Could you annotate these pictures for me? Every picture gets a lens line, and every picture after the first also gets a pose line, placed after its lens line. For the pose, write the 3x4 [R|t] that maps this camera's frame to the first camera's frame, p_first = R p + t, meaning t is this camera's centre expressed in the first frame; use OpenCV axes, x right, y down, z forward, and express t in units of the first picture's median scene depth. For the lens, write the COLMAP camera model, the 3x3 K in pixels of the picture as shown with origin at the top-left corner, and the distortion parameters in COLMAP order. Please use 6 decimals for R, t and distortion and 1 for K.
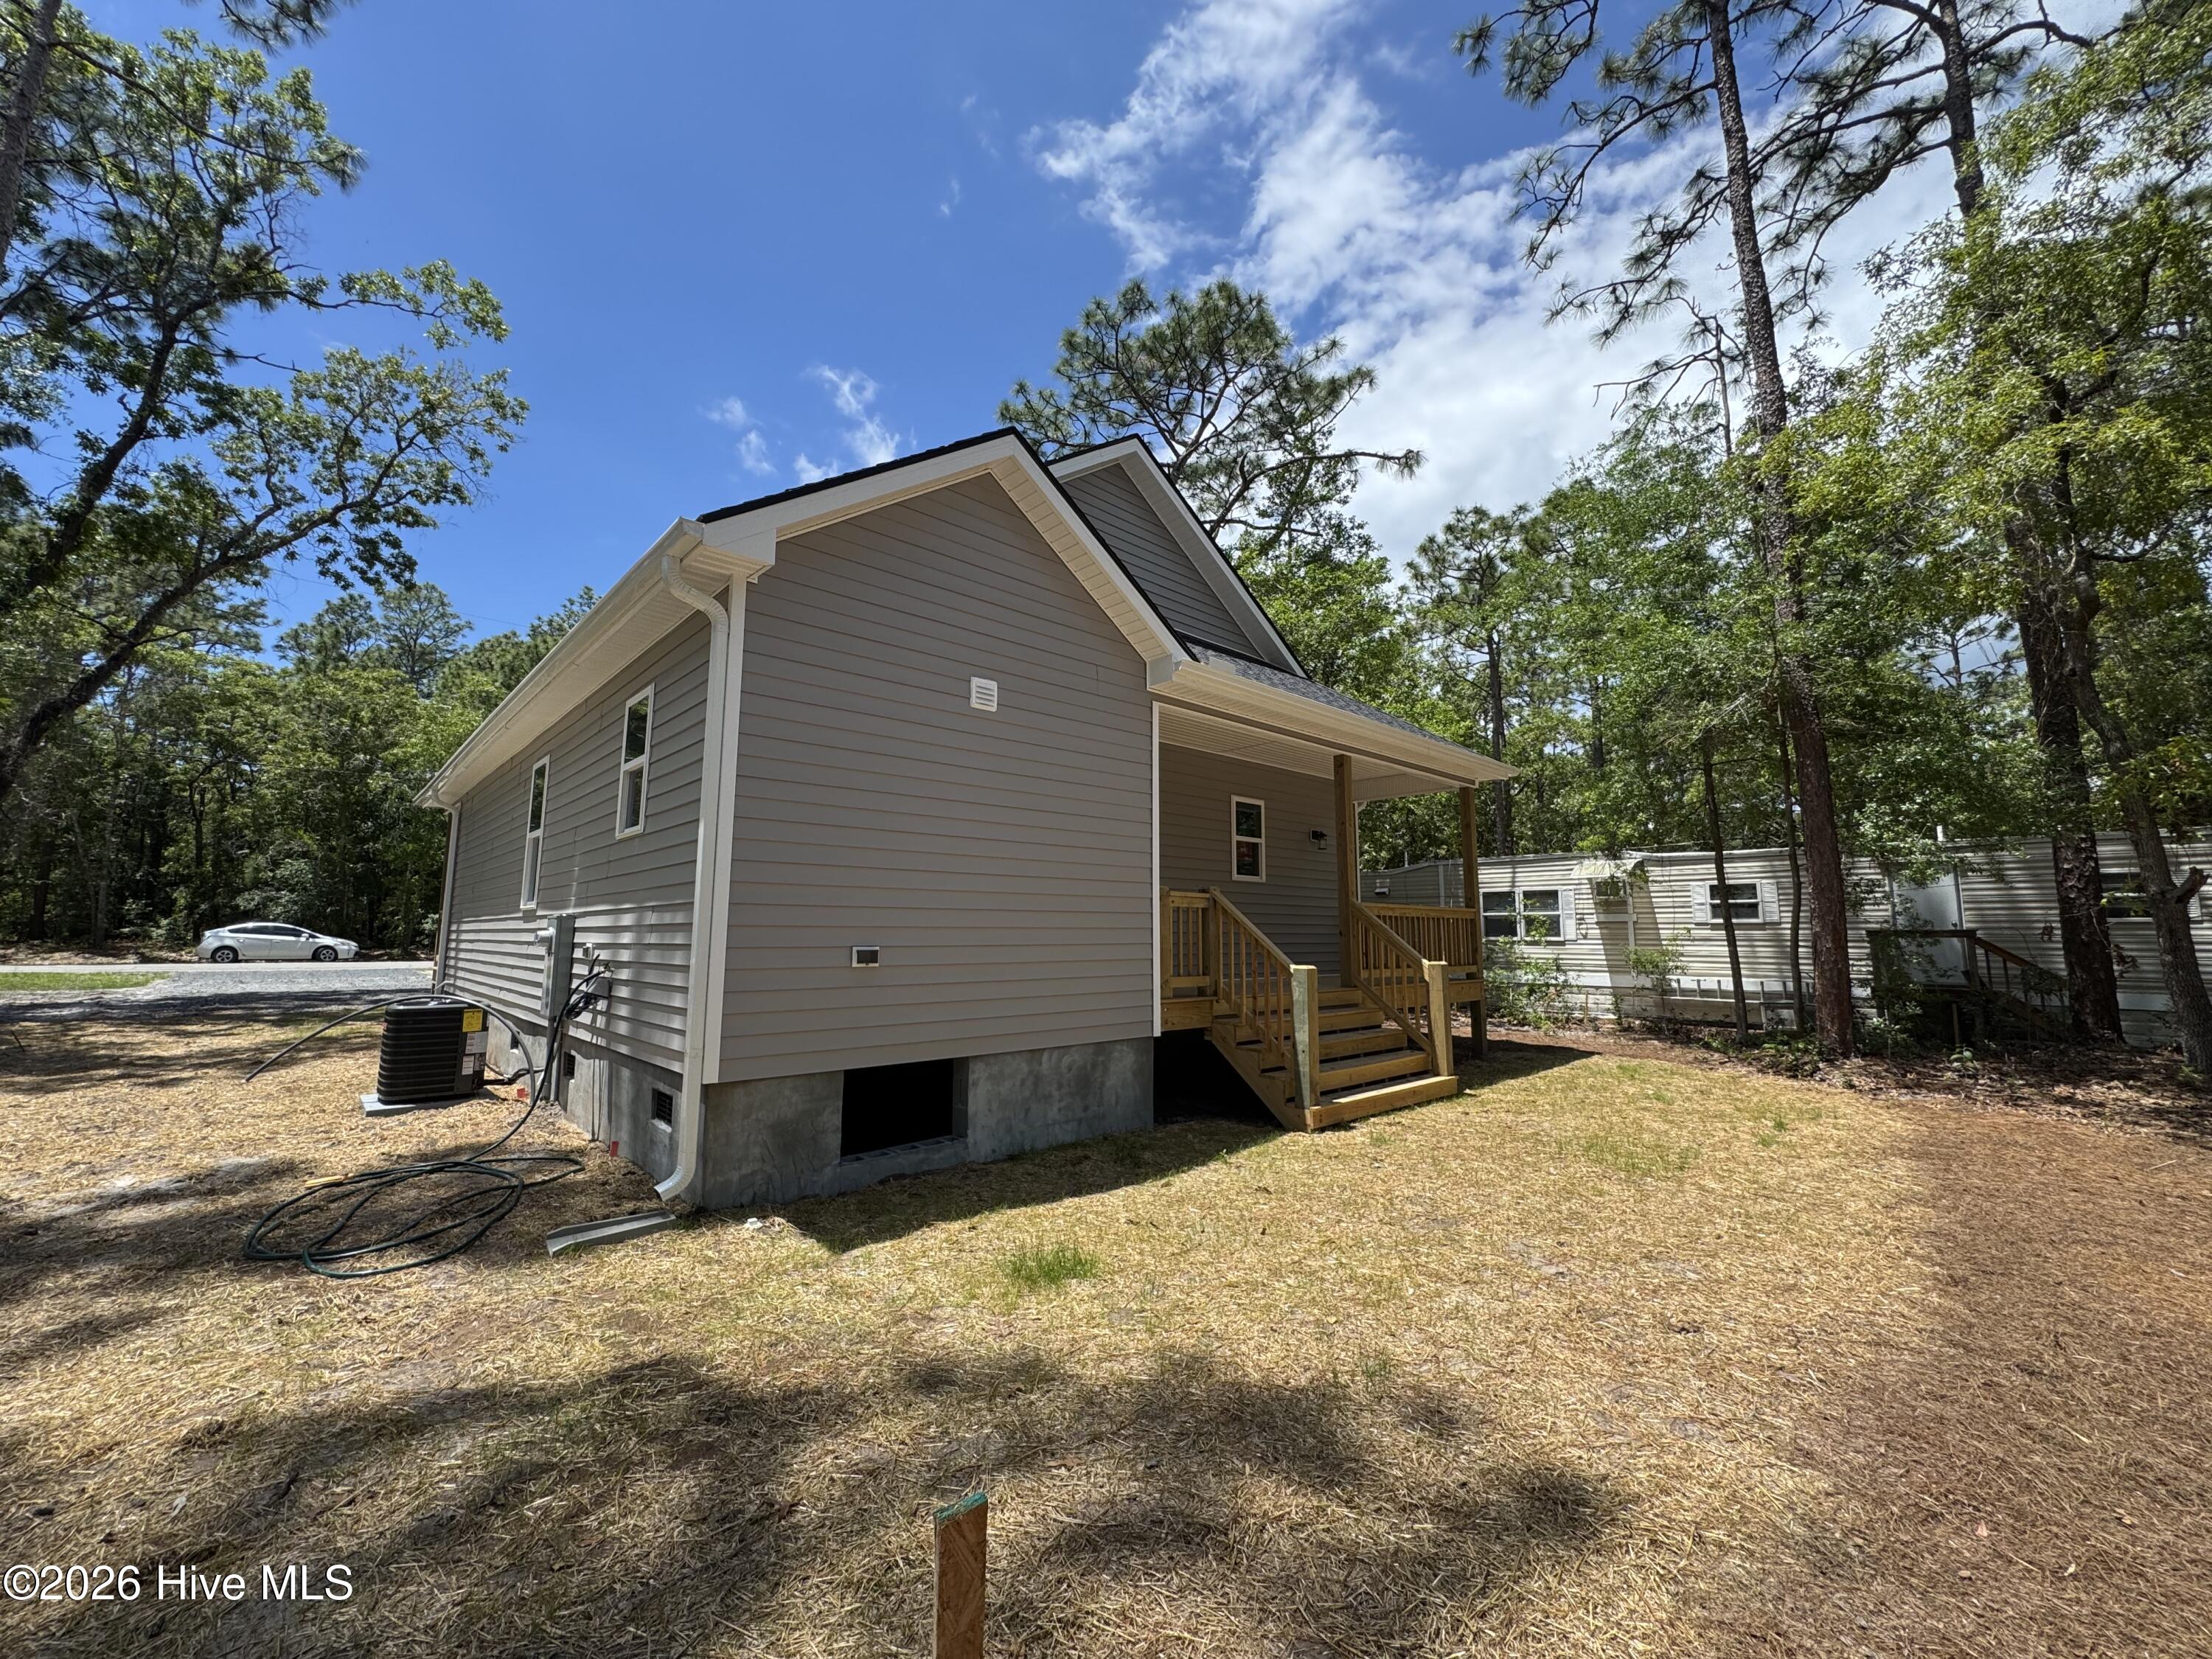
lens RADIAL K [[886.7, 0, 1101.9], [0, 886.7, 822.5], [0, 0, 1]] dist [-0.001605, -0.000233]
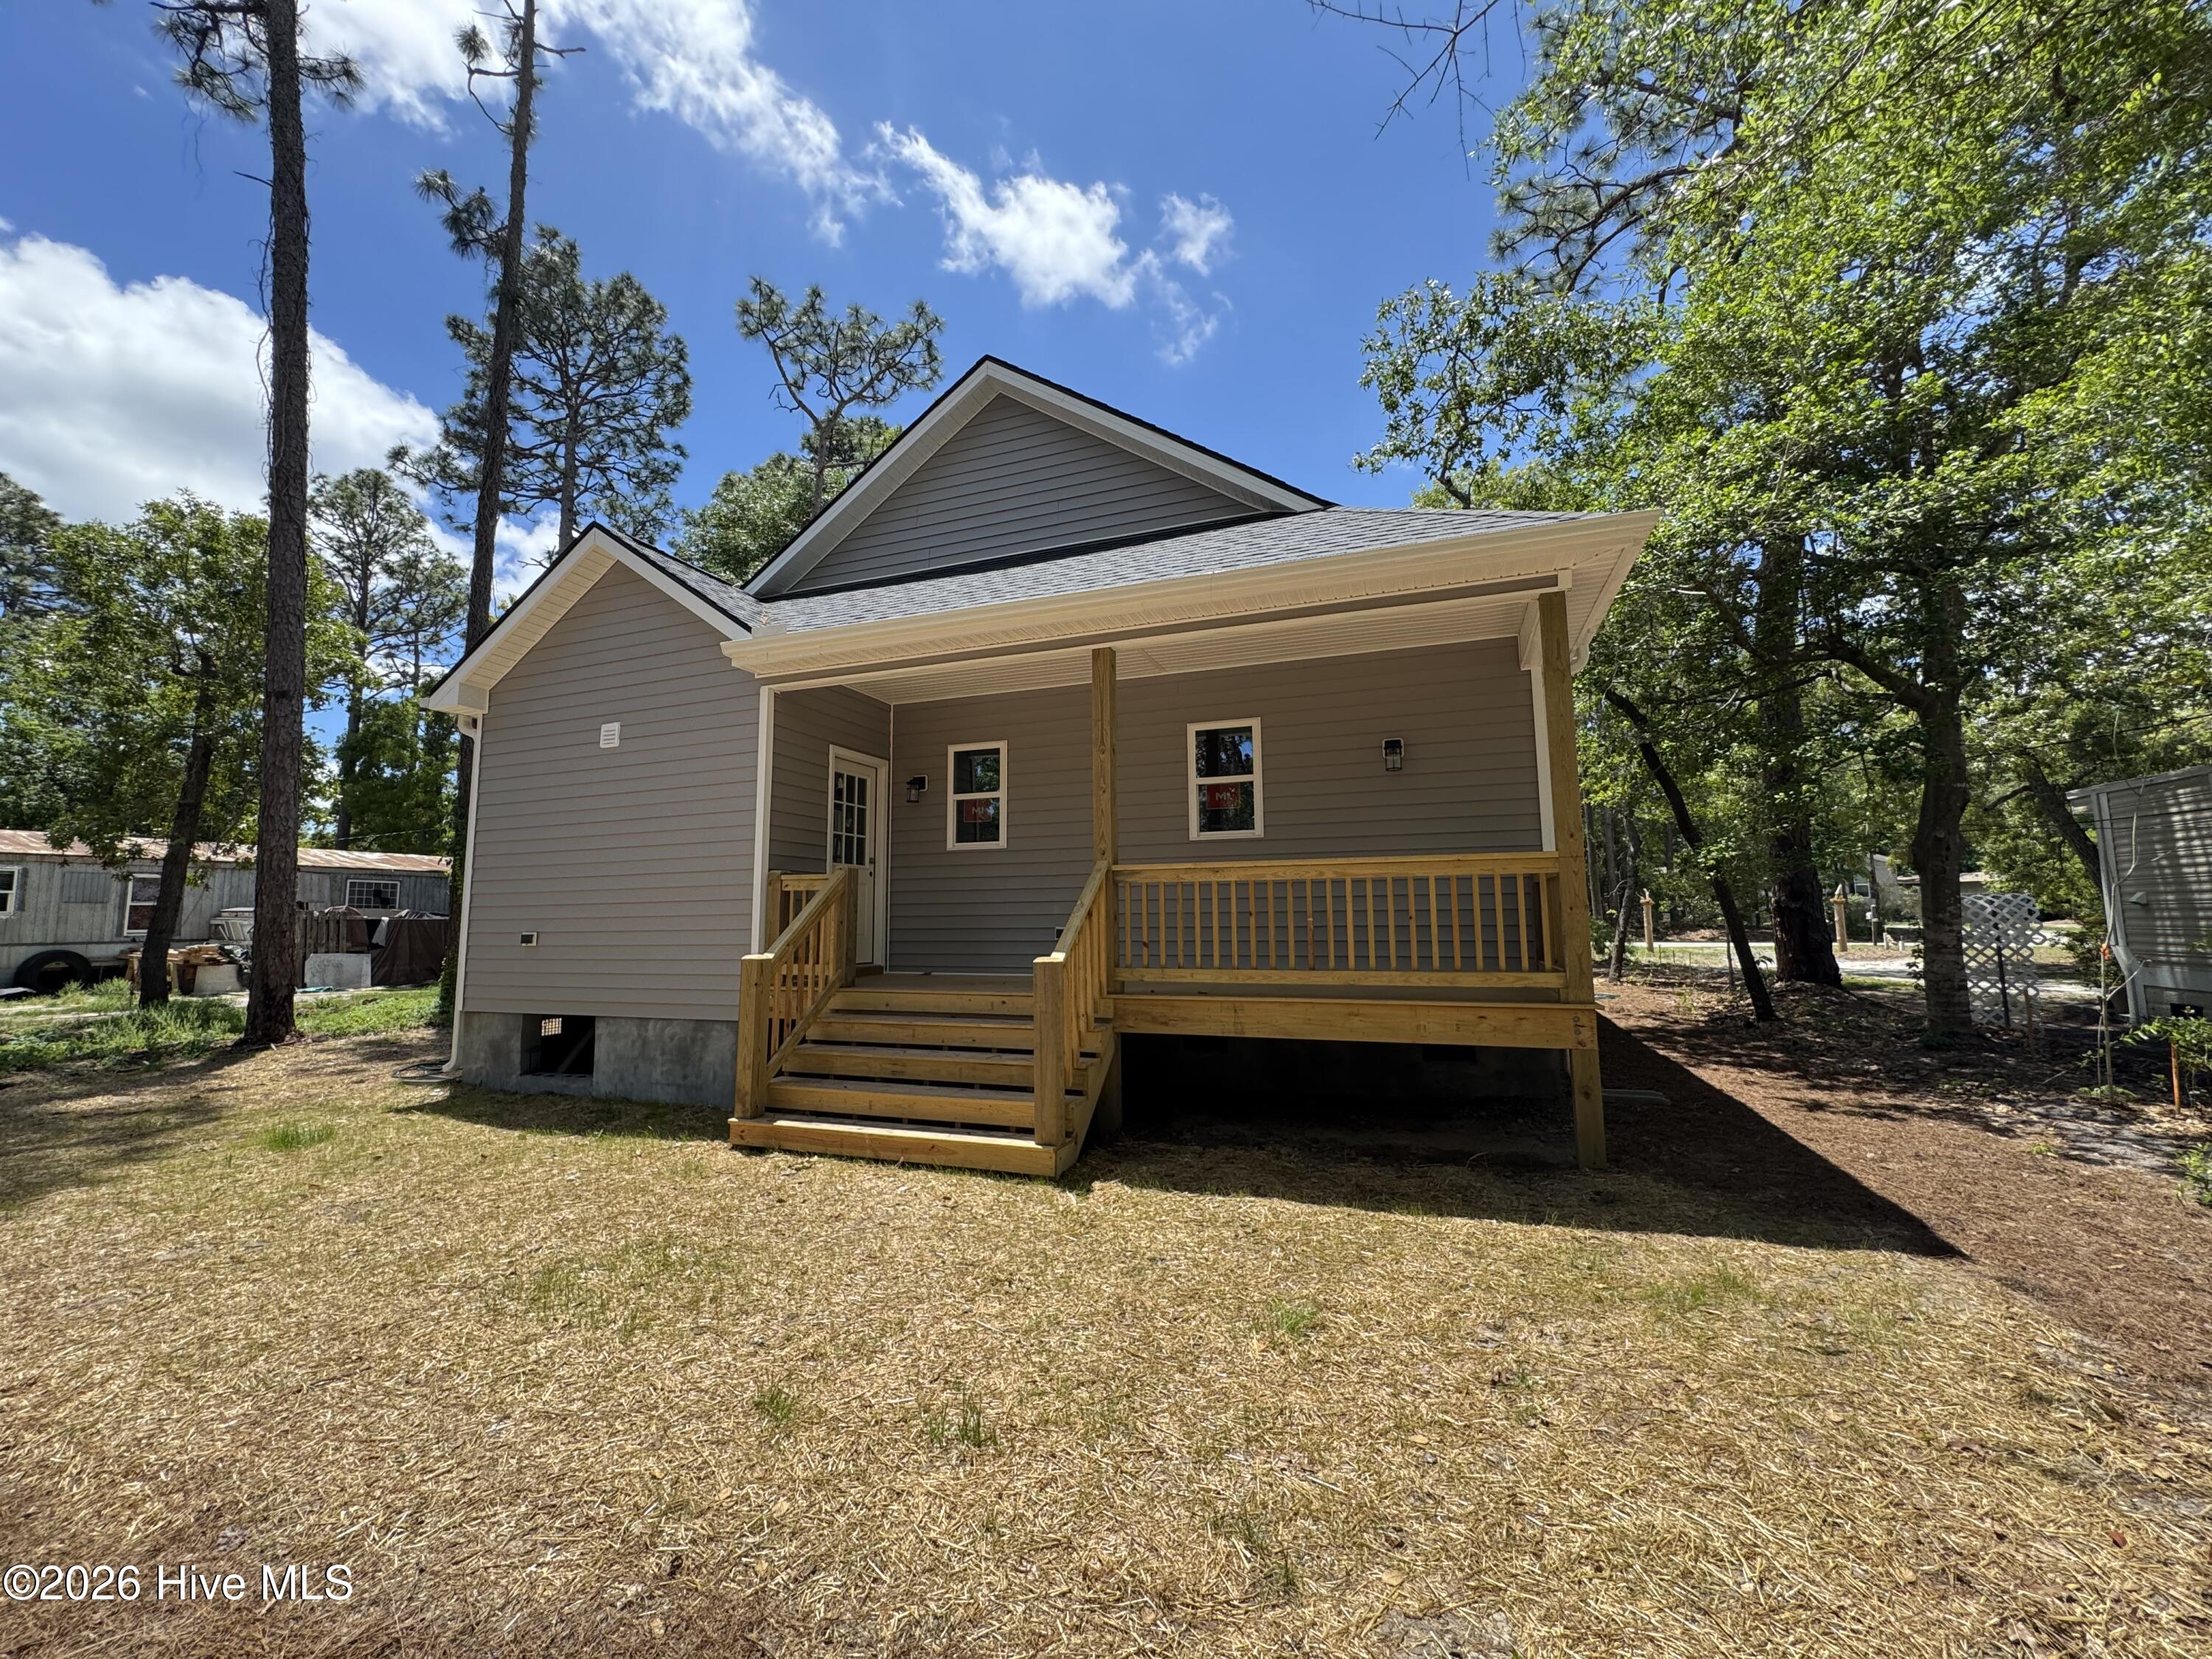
lens RADIAL K [[886.7, 0, 1101.9], [0, 886.7, 822.5], [0, 0, 1]] dist [-0.001605, -0.000233]
pose [[0.437976, -0.114227, -0.891700, 1.272168], [0.124064, 0.990084, -0.065894, 0.148732], [0.890385, -0.081768, 0.447805, 1.022219]]
